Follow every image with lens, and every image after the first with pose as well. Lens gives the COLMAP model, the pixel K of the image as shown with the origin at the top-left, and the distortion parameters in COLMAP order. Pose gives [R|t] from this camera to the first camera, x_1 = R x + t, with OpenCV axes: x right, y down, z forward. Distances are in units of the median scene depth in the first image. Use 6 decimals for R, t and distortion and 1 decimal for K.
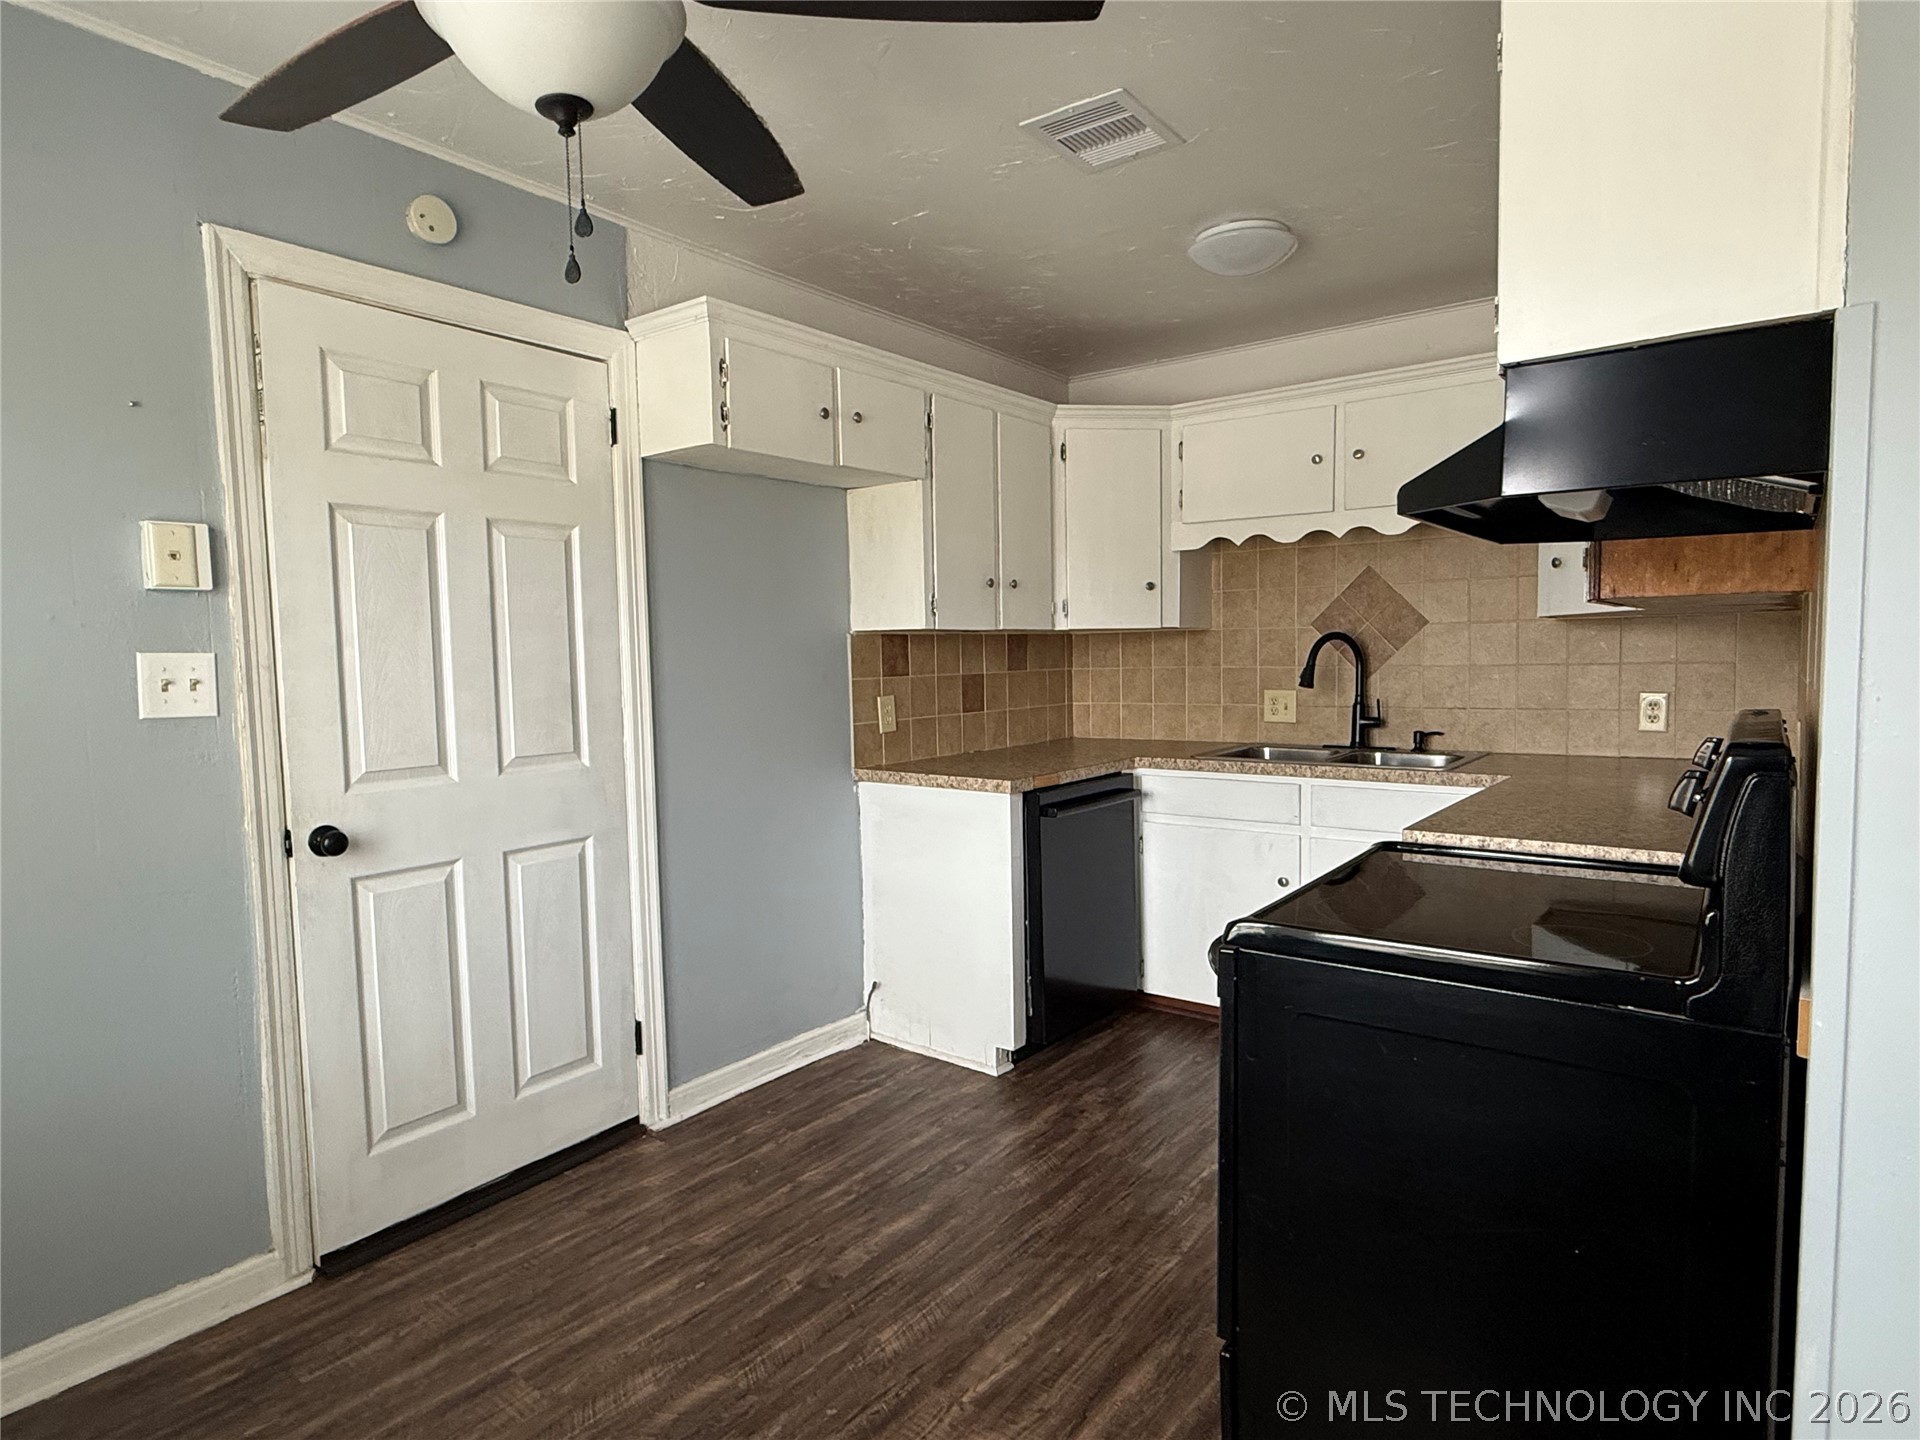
lens RADIAL K [[1078.7, 0, 956.6], [0, 1078.7, 718.5], [0, 0, 1]] dist [0.002133, -0.000291]
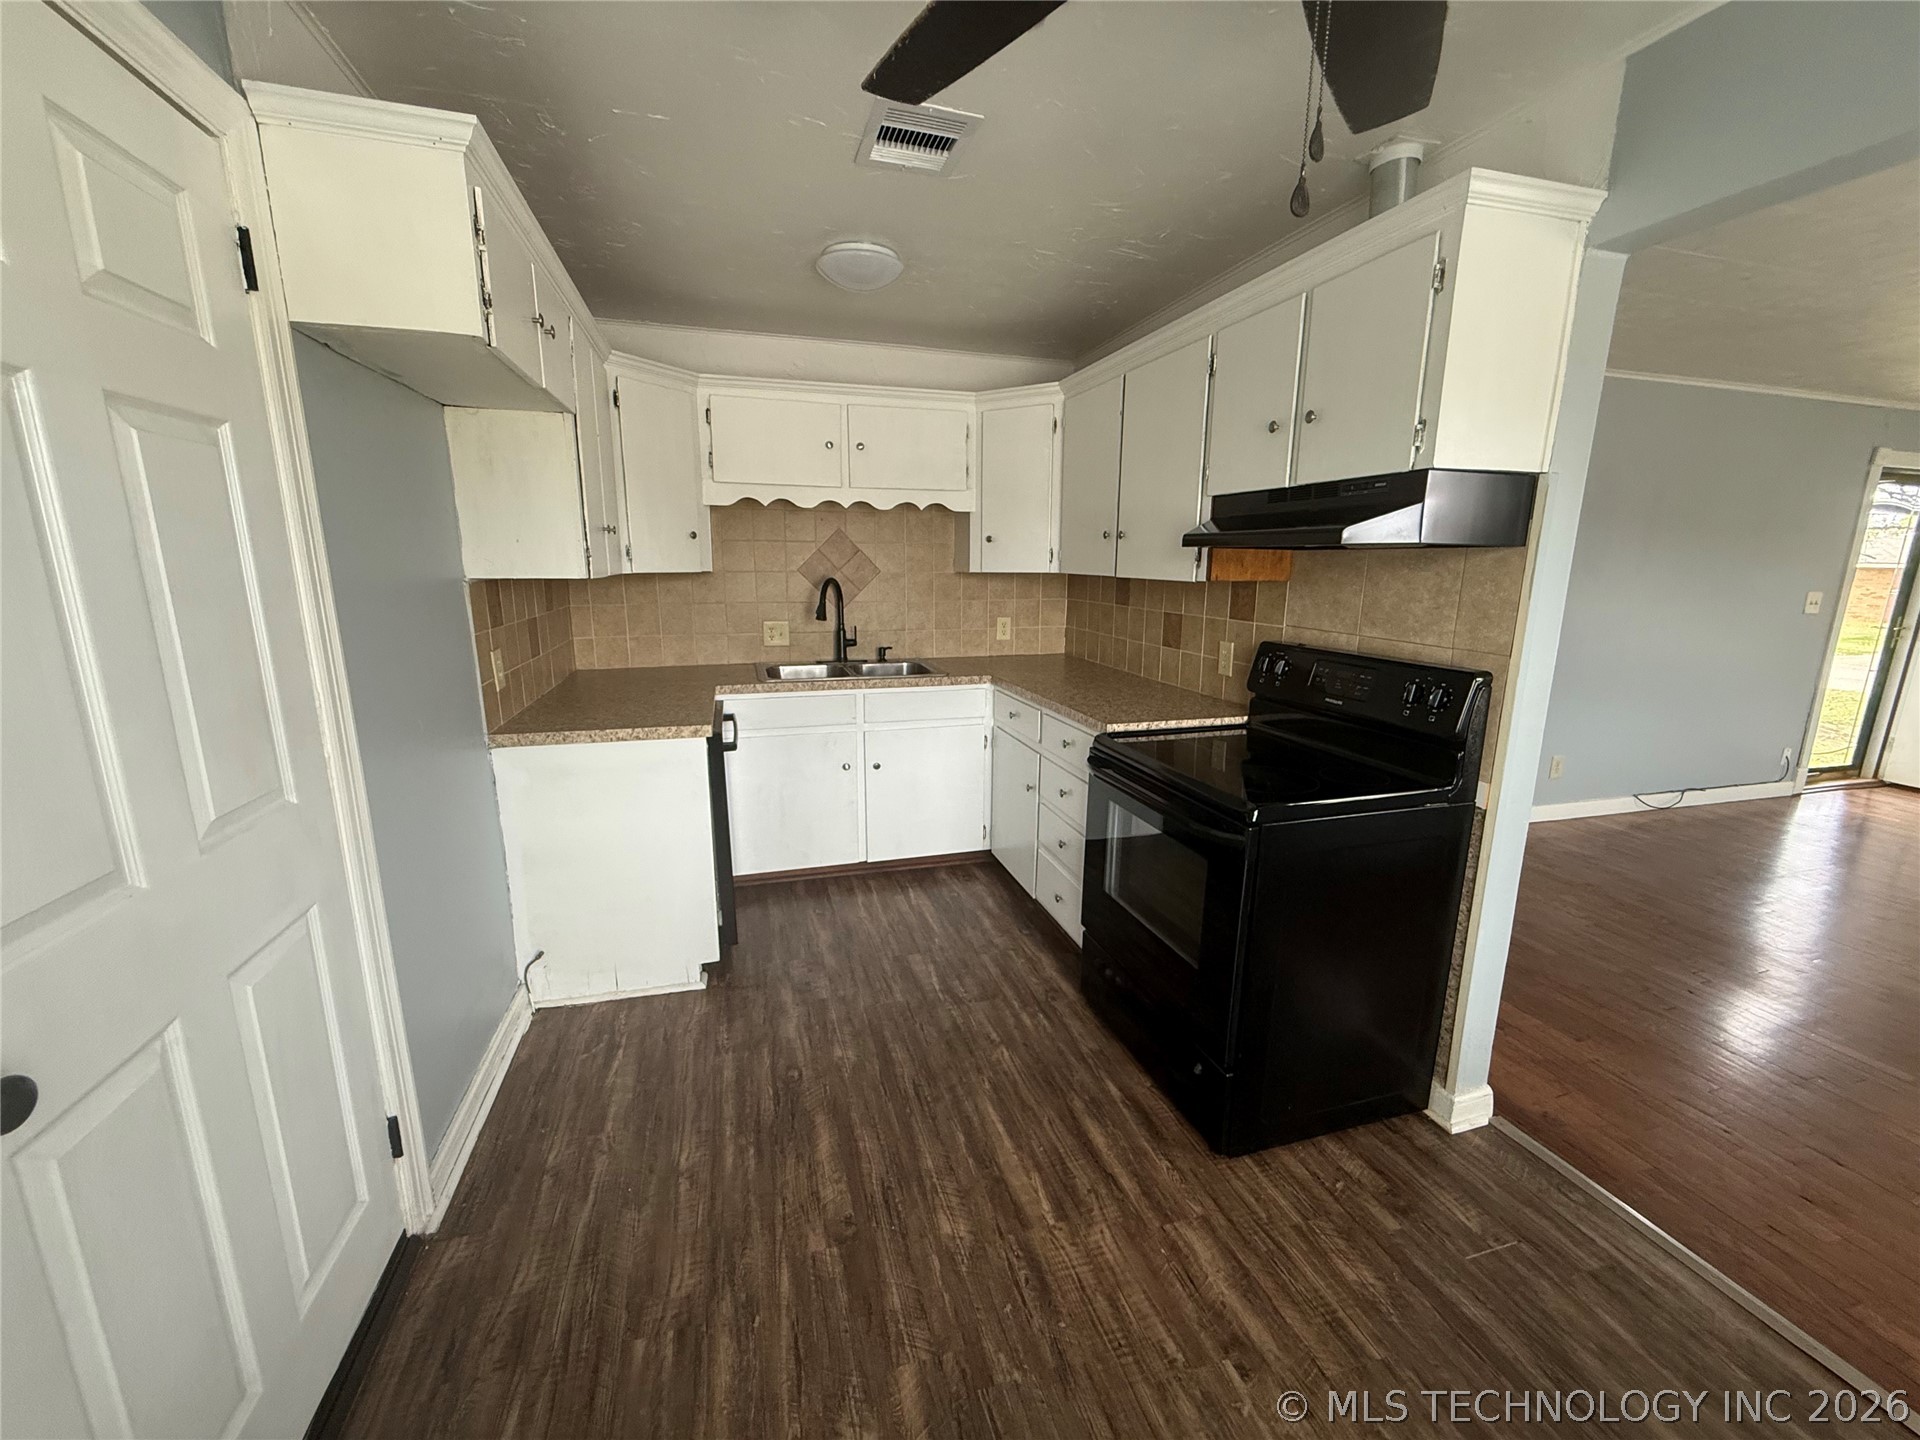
lens RADIAL K [[764.8, 0, 962.4], [0, 764.8, 714.7], [0, 0, 1]] dist [0.001539, 0.000020]
pose [[0.590080, -0.139530, 0.795196, -0.458404], [0.033033, 0.988300, 0.148901, -0.064902], [-0.806669, -0.061596, 0.587785, 0.395200]]
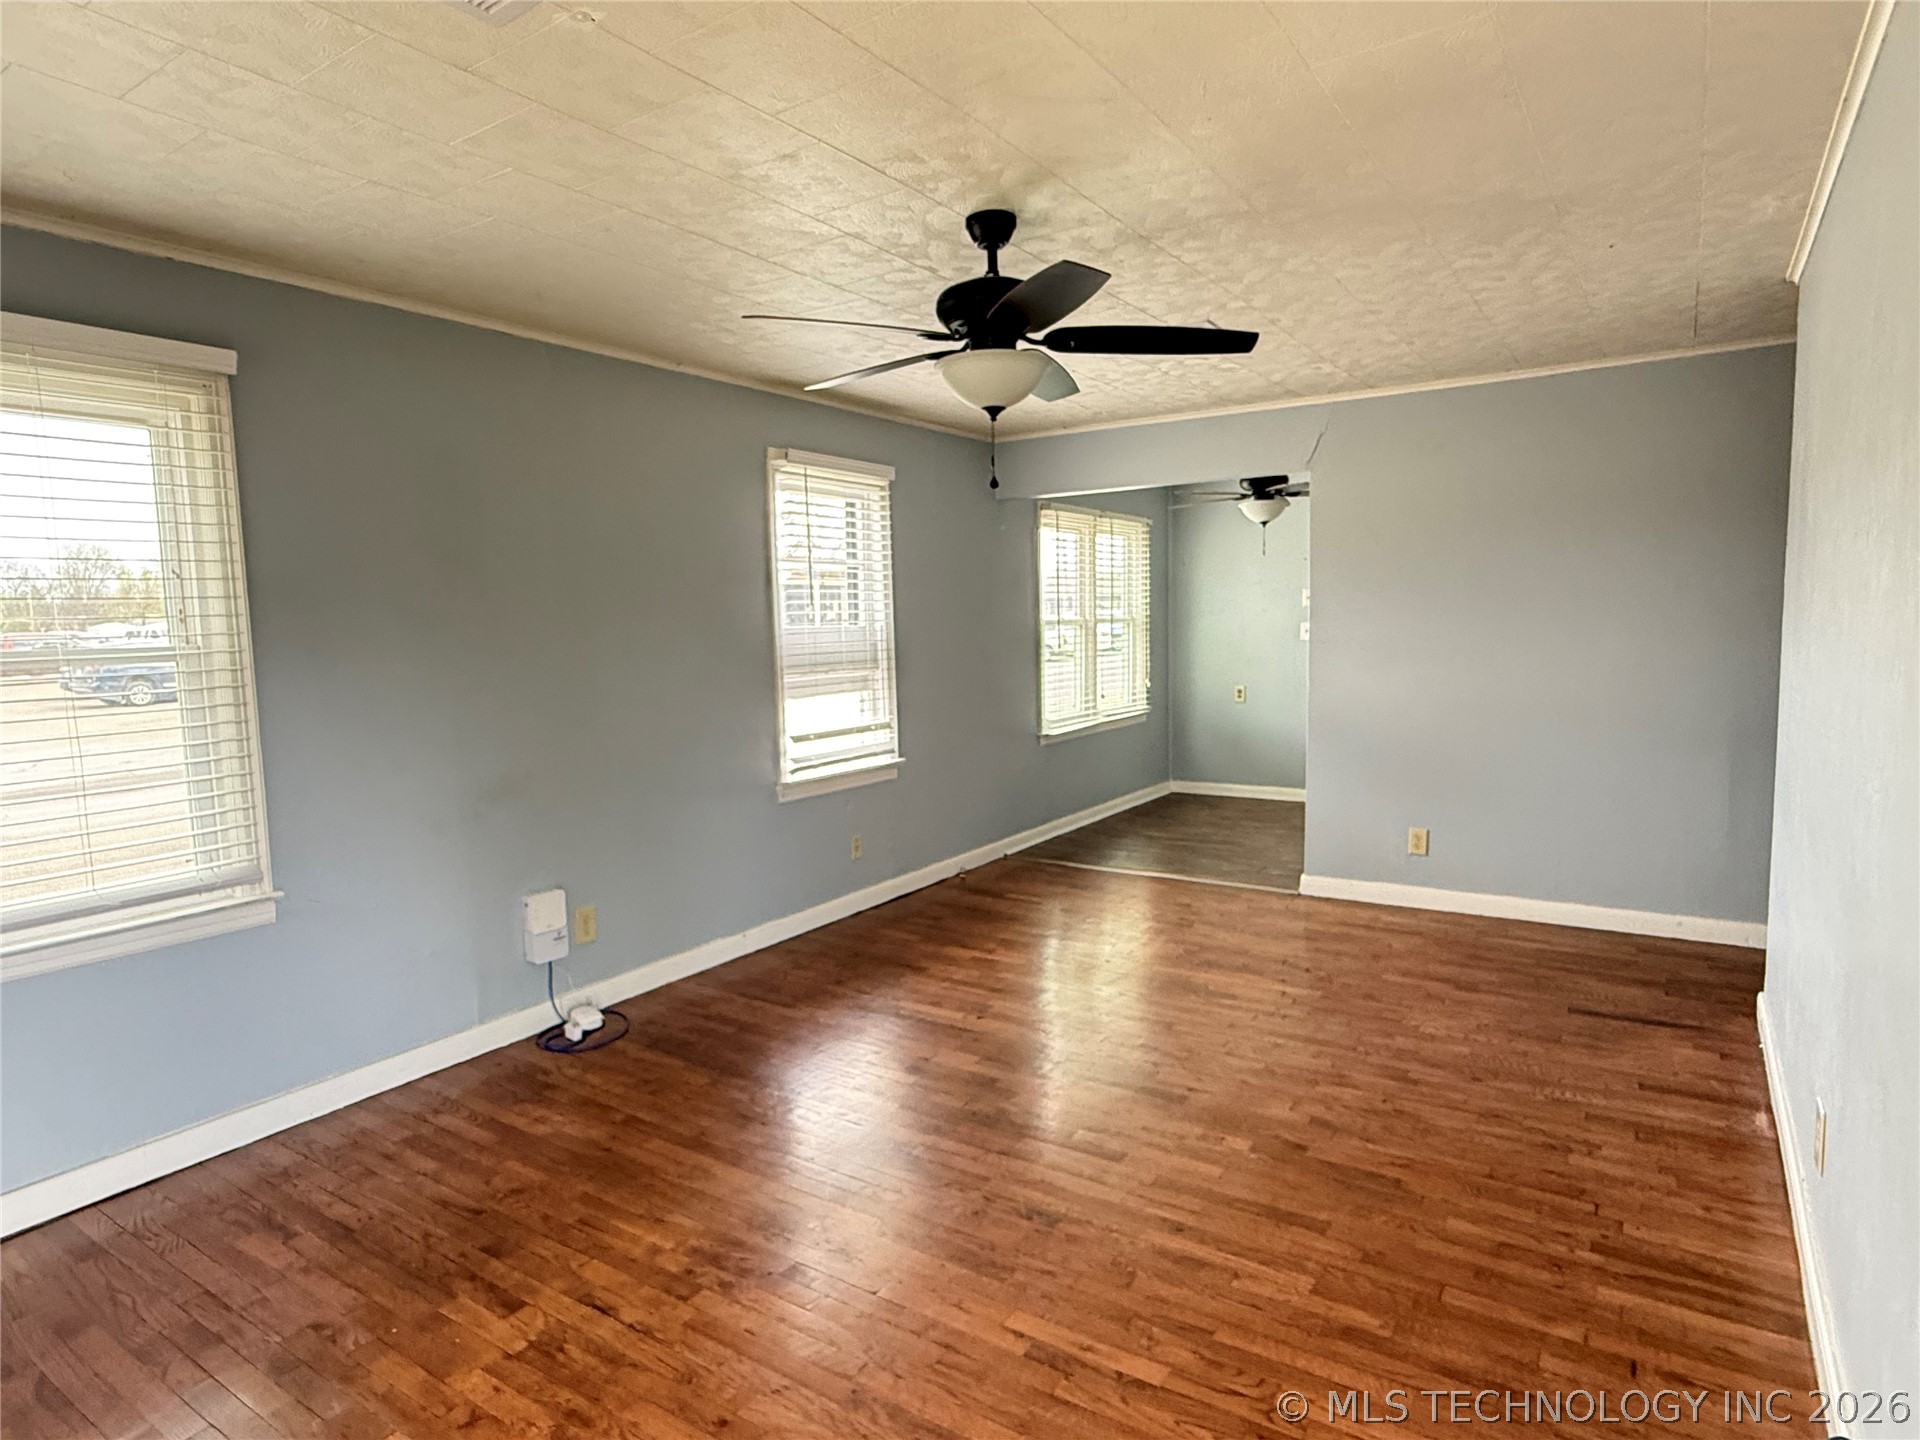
lens RADIAL K [[1078.7, 0, 948.5], [0, 1078.7, 721.7], [0, 0, 1]] dist [0.002133, -0.000291]
pose [[0.059346, 0.103179, -0.992891, 2.267835], [-0.040780, 0.994064, 0.100864, -0.044488], [0.997404, 0.034504, 0.063201, -0.387809]]
